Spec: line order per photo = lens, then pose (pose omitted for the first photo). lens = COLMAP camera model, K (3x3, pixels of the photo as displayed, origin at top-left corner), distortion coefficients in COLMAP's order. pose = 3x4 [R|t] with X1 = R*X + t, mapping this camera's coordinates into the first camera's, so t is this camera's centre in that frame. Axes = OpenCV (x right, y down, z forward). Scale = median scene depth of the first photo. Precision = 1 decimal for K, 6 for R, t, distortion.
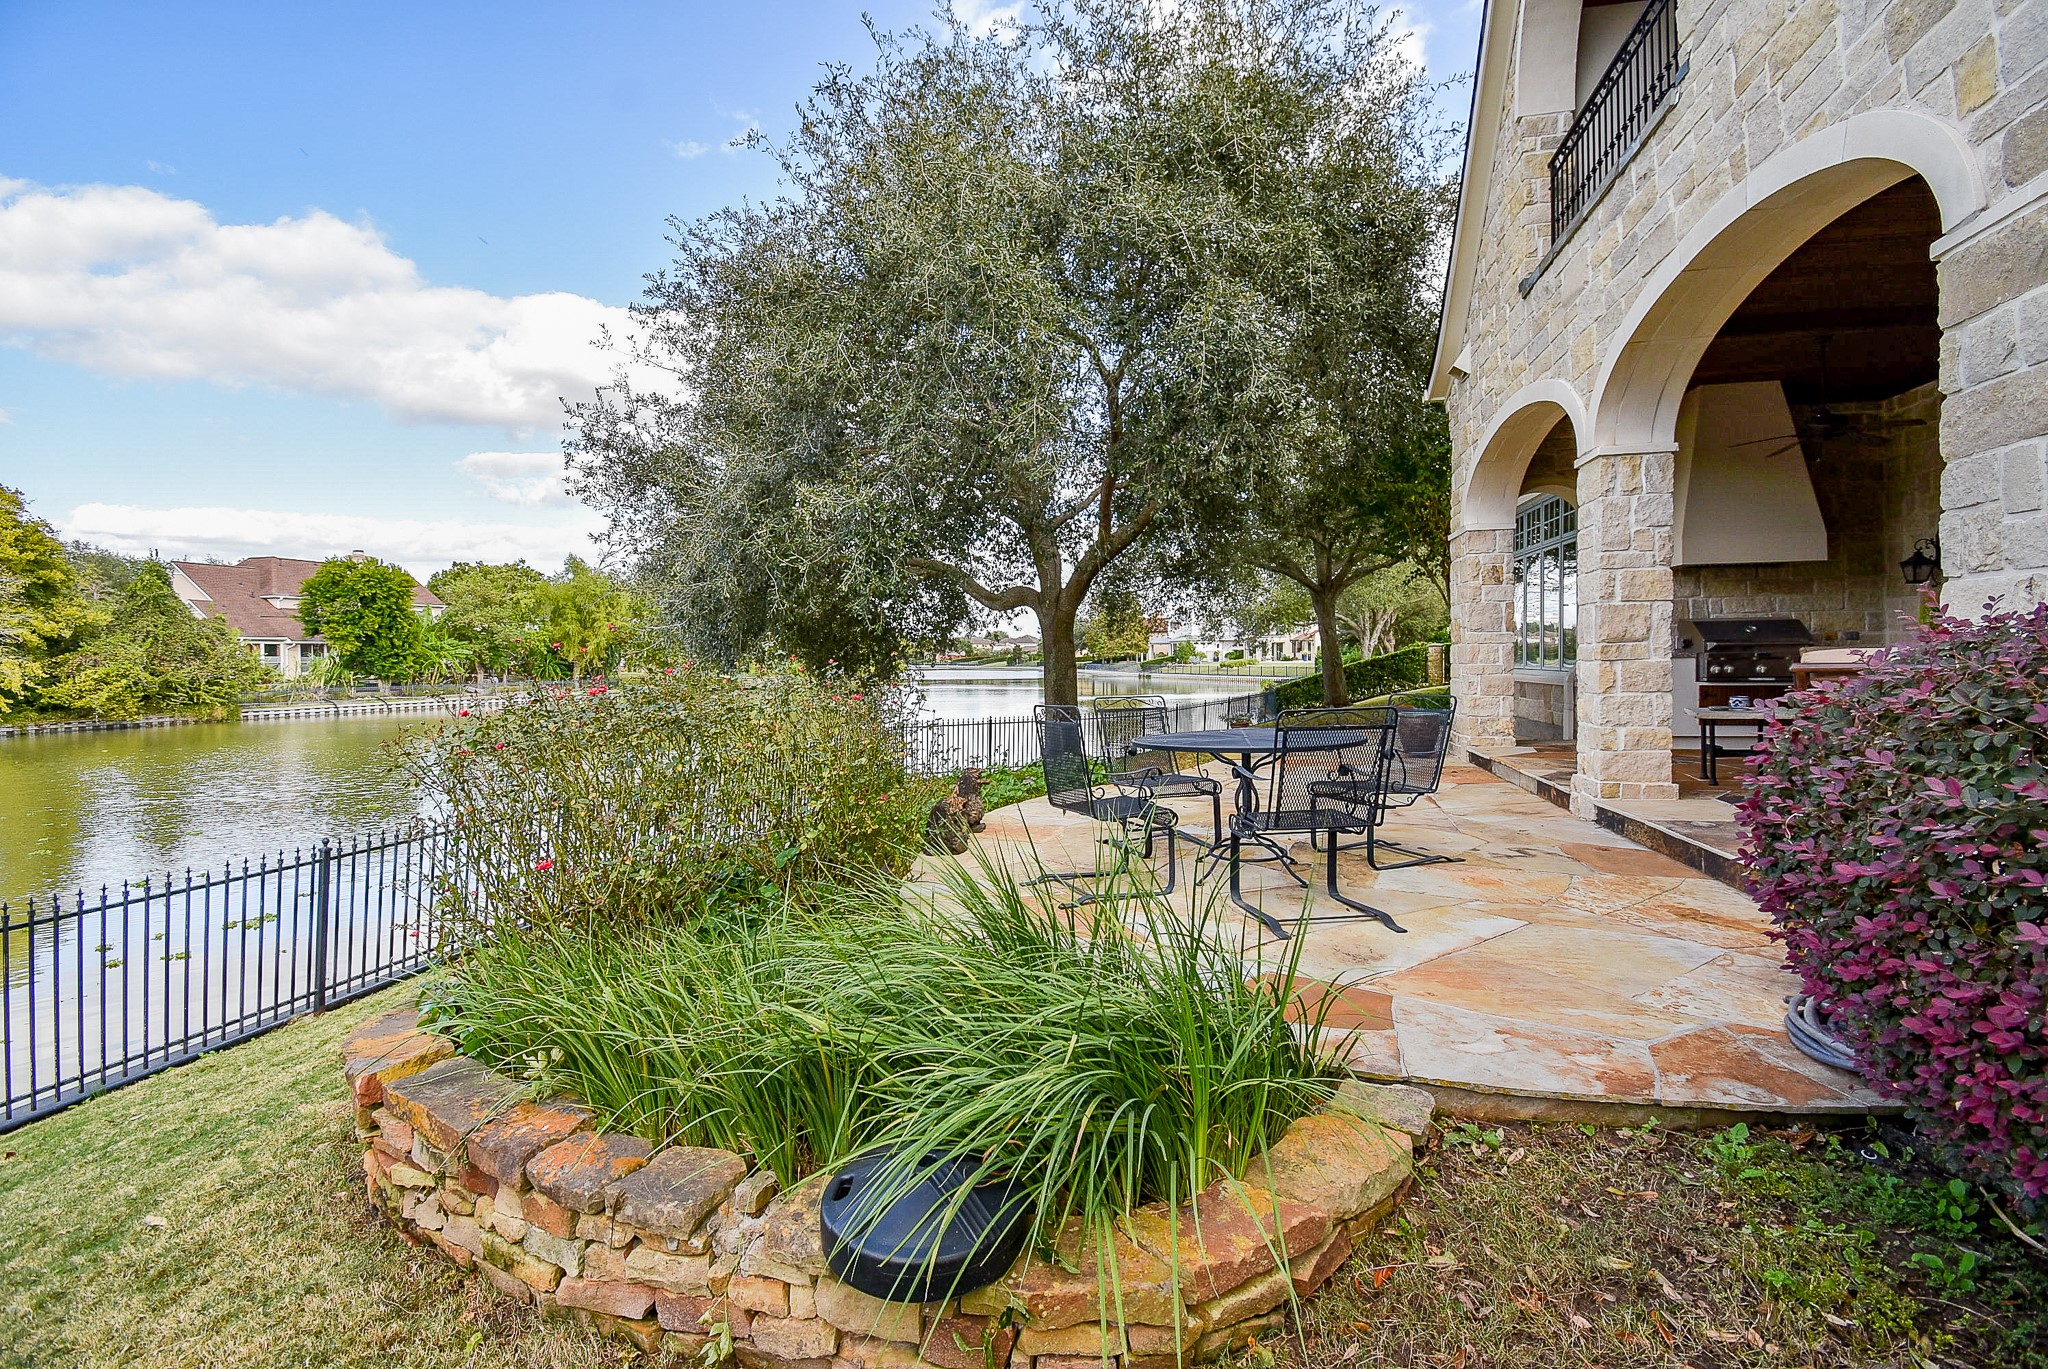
lens RADIAL K [[915.9, 0, 1030.5], [0, 915.9, 681.1], [0, 0, 1]] dist [-0.003933, -0.001096]
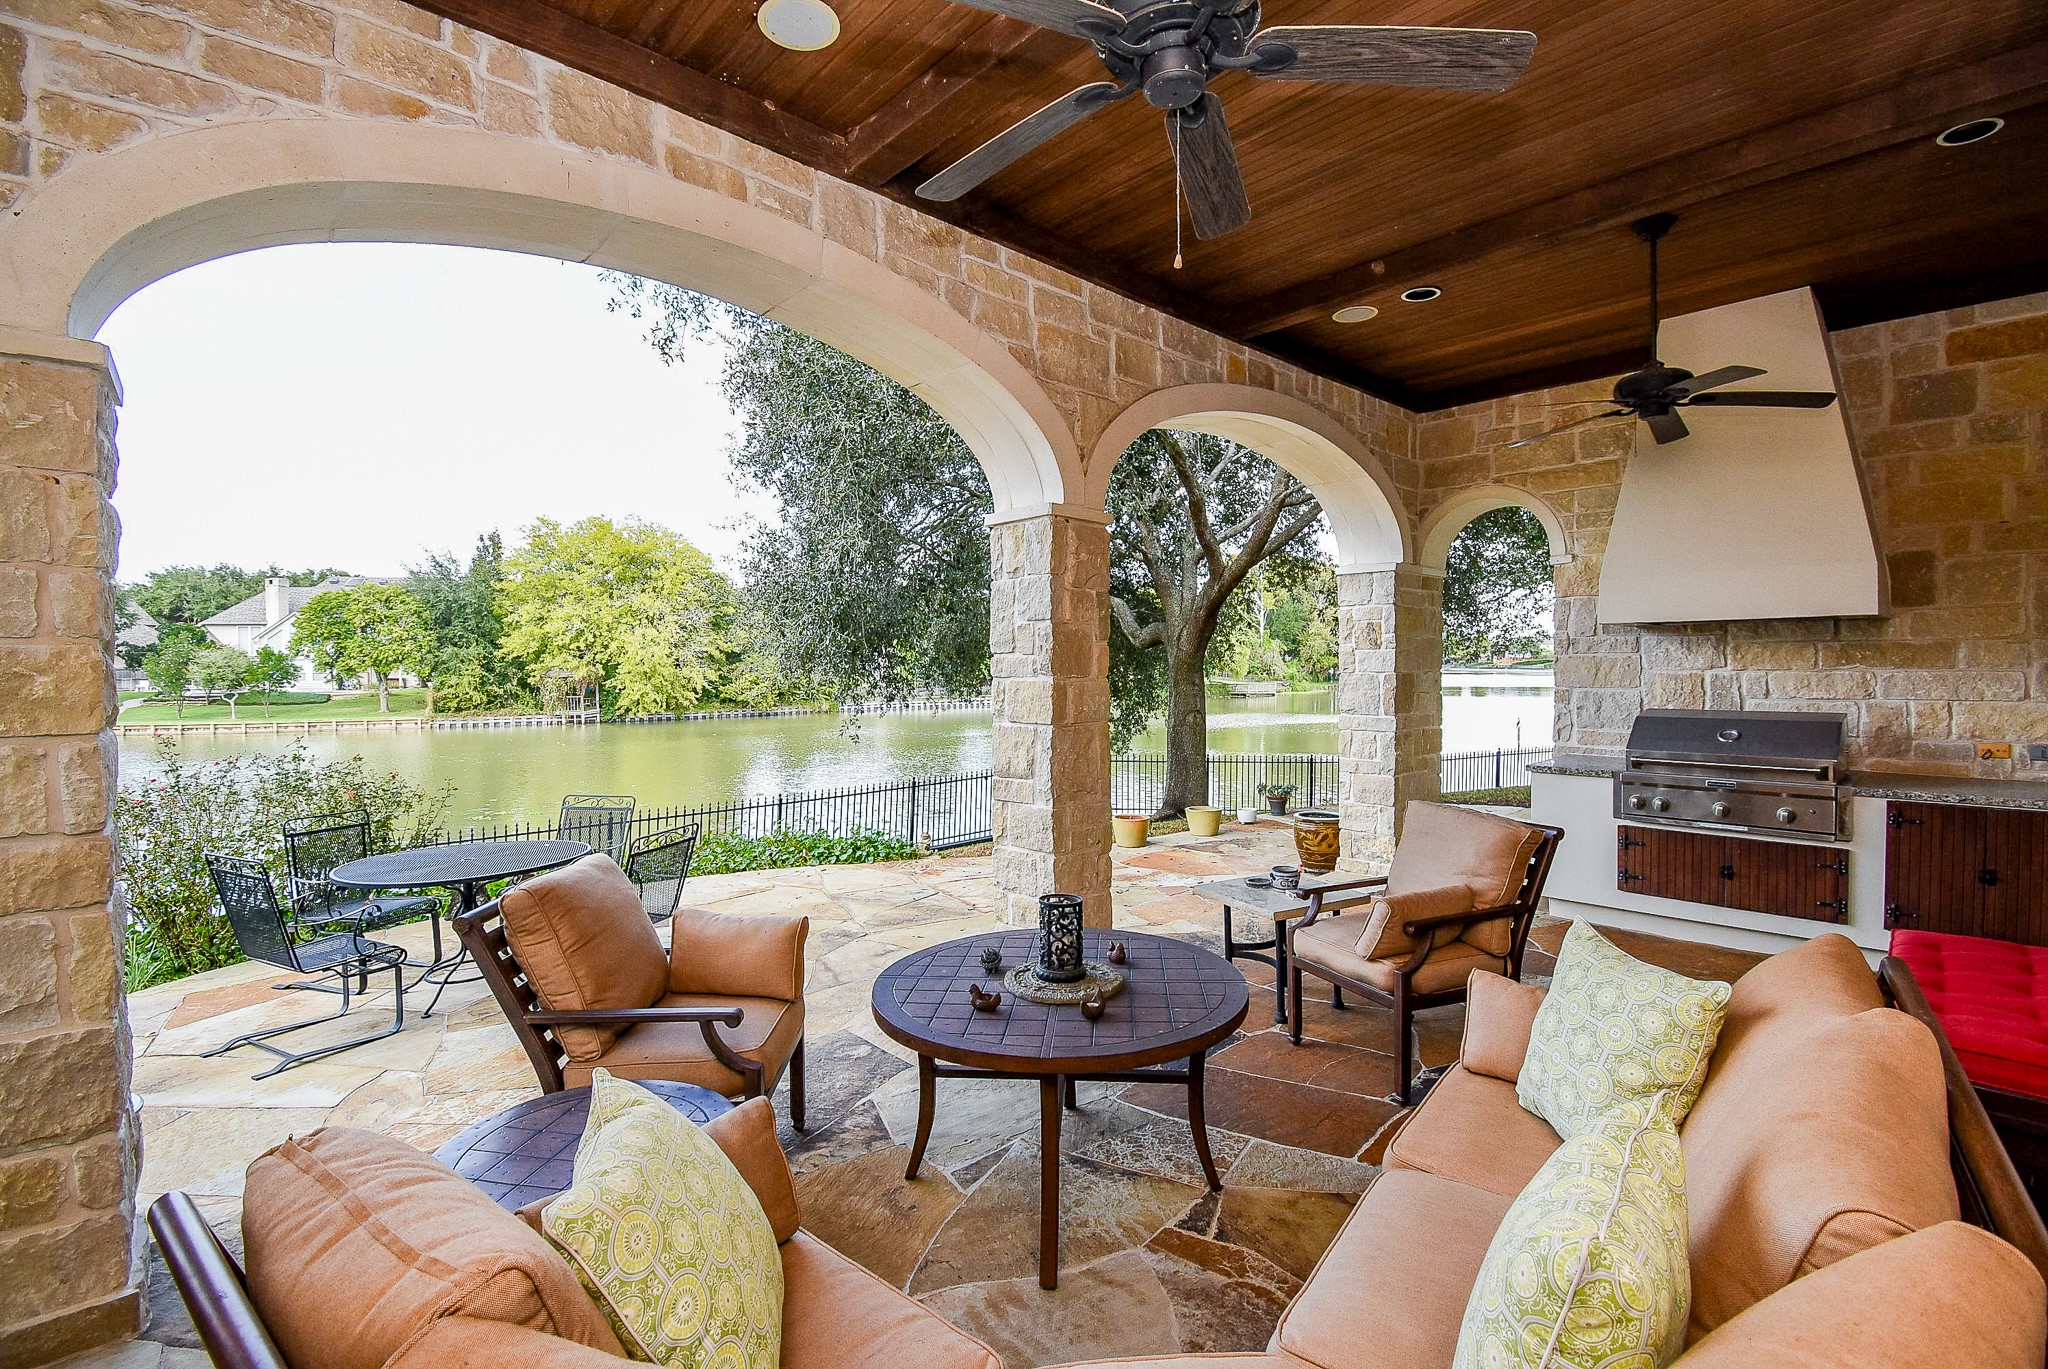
lens RADIAL K [[915.9, 0, 1030.5], [0, 915.9, 677.2], [0, 0, 1]] dist [-0.003933, -0.001096]
pose [[0.825325, 0.014290, -0.564476, 0.170609], [-0.016074, 0.999869, 0.001810, -0.019821], [0.564428, 0.007580, 0.825447, 0.063762]]
